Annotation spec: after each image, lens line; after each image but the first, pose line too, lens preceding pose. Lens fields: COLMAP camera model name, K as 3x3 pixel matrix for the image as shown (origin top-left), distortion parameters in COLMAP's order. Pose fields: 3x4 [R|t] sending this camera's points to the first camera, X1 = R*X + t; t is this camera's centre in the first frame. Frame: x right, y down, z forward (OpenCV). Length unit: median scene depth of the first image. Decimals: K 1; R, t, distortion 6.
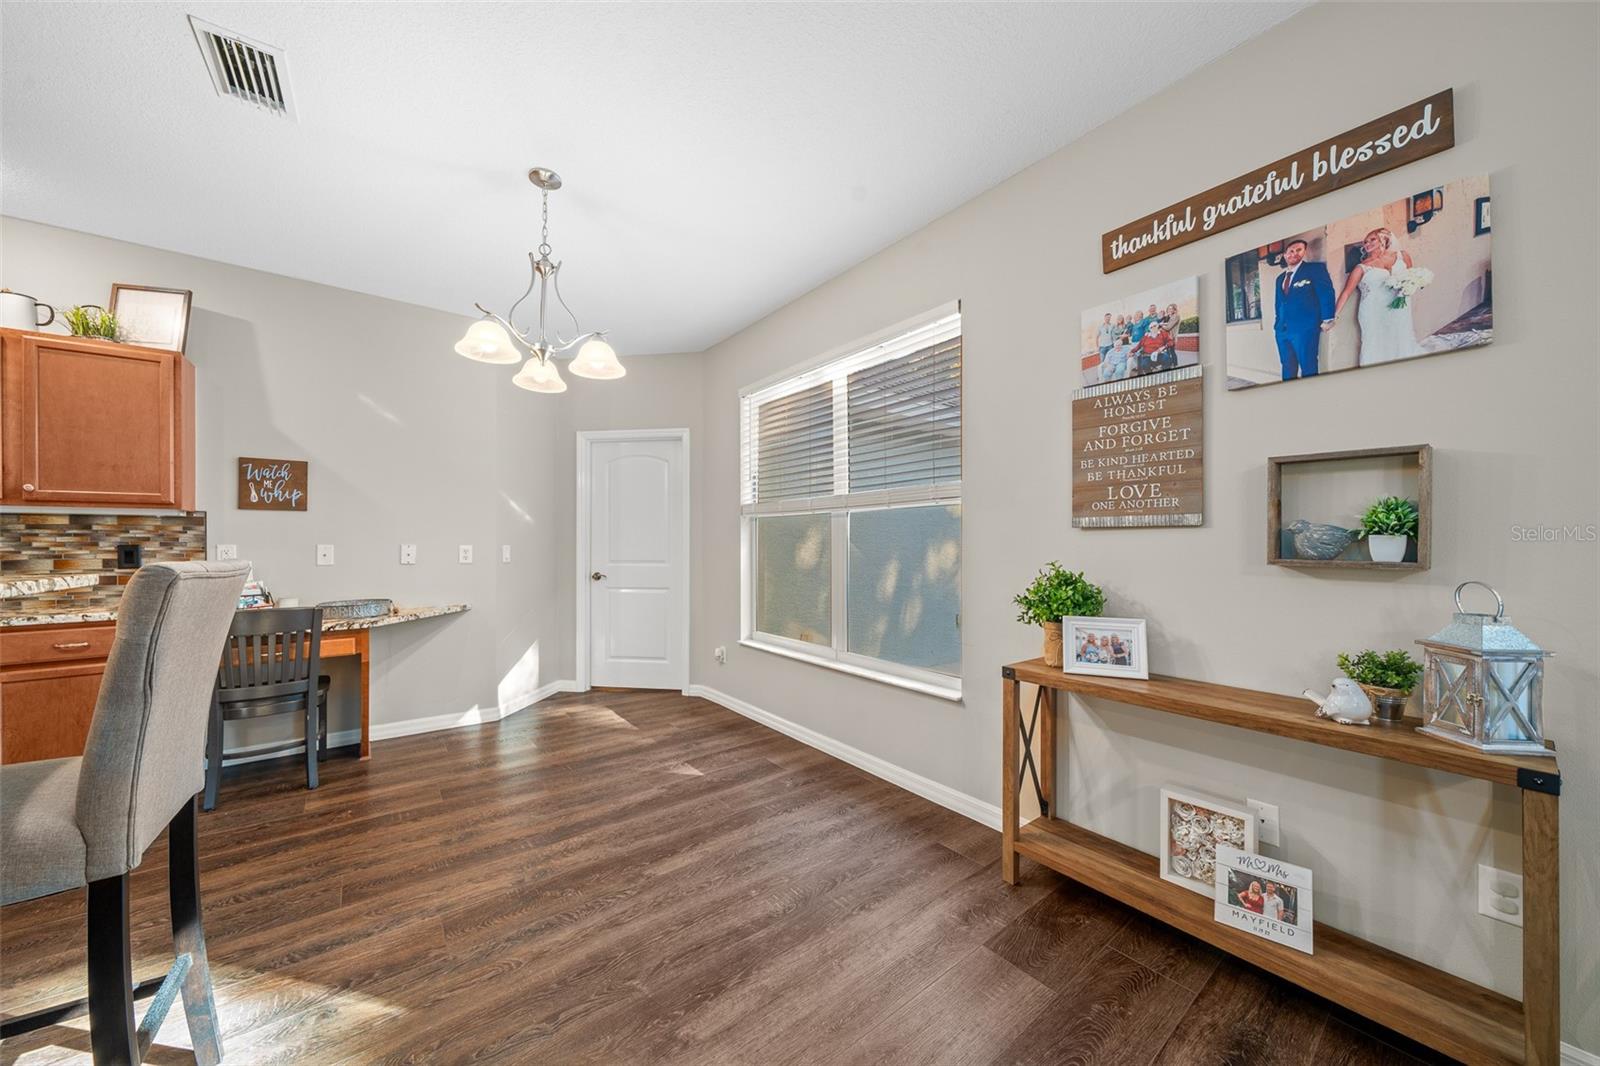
lens RADIAL K [[549.1, 0, 767.2], [0, 549.1, 540.3], [0, 0, 1]] dist [-0.007682, -0.000052]
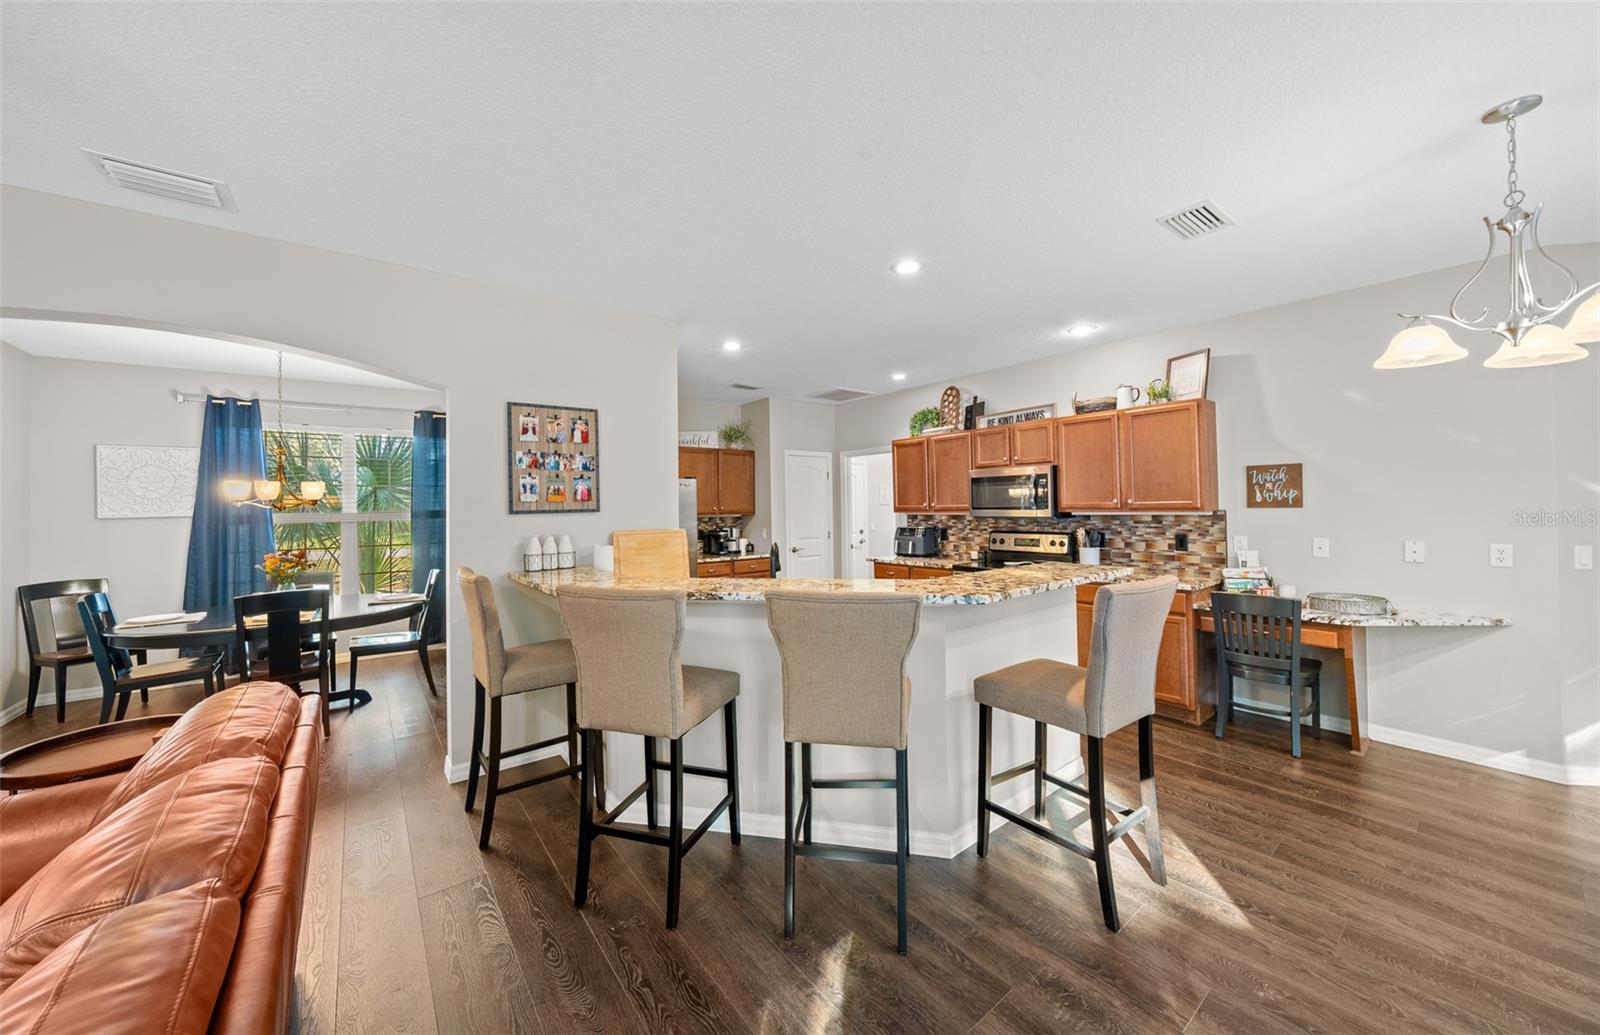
lens RADIAL K [[559.4, 0, 822.4], [0, 559.4, 498.1], [0, 0, 1]] dist [-0.007291, 0.000103]
pose [[0.051406, -0.013861, -0.998582, 0.360481], [0.018758, 0.999741, -0.012911, -0.115551], [0.998502, -0.018068, 0.051653, -0.051898]]
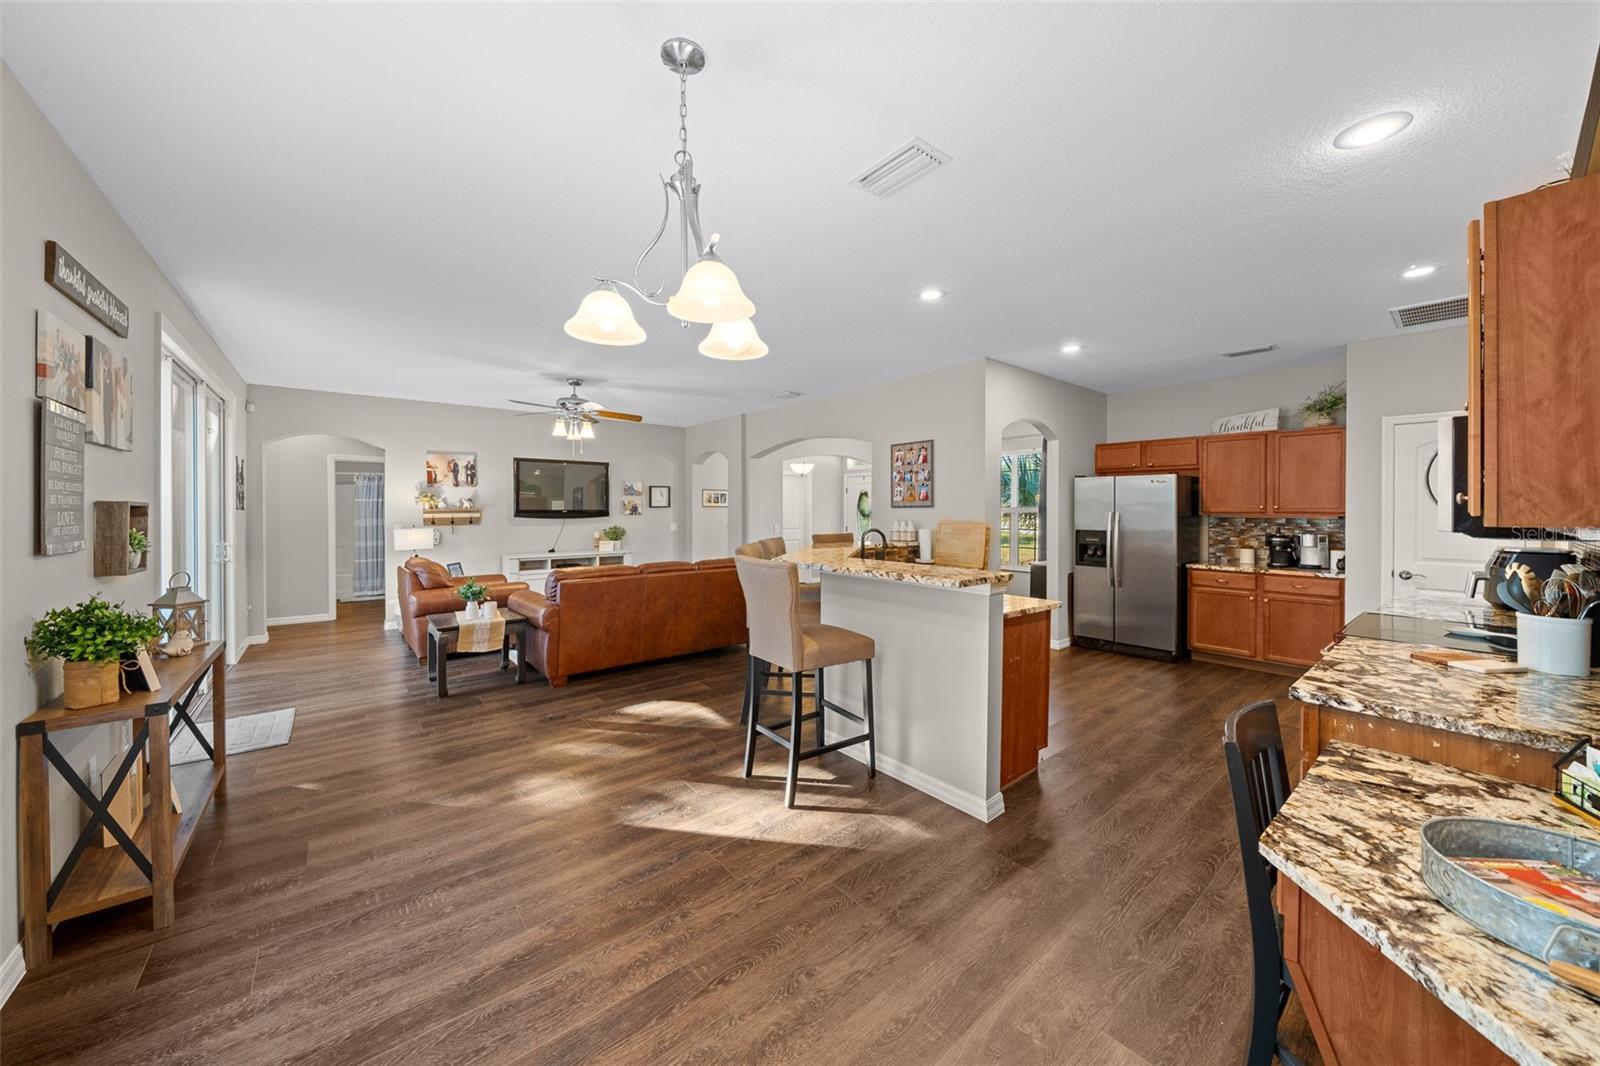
lens RADIAL K [[571.4, 0, 782.0], [0, 571.4, 513.3], [0, 0, 1]] dist [0.000554, -0.000040]
pose [[-0.999269, -0.001872, -0.038175, -0.546100], [-0.002027, 0.999990, 0.004031, -0.091545], [0.038167, 0.004105, -0.999263, 1.884207]]
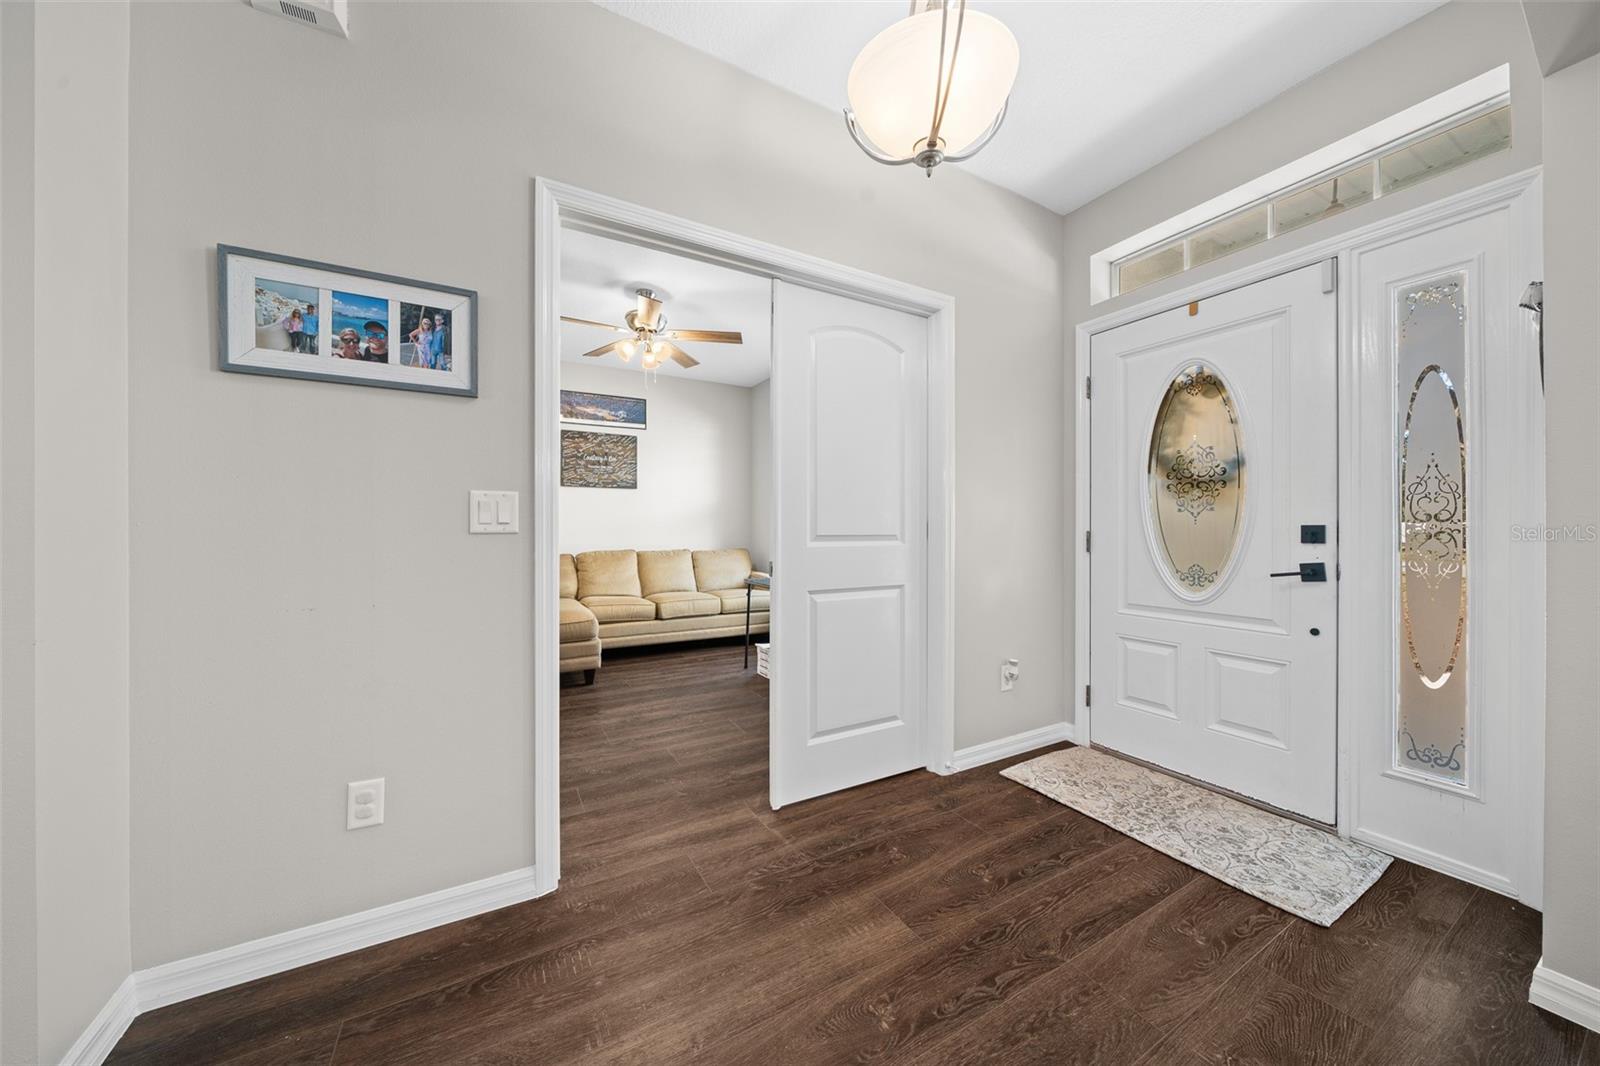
lens RADIAL K [[555.4, 0, 787.6], [0, 555.4, 527.0], [0, 0, 1]] dist [0.000570, 0.000010]
pose [[-0.990492, -0.000558, 0.137566, -0.810493], [-0.001461, 0.999978, -0.006463, 0.051758], [-0.137560, -0.006602, -0.990471, -2.041447]]
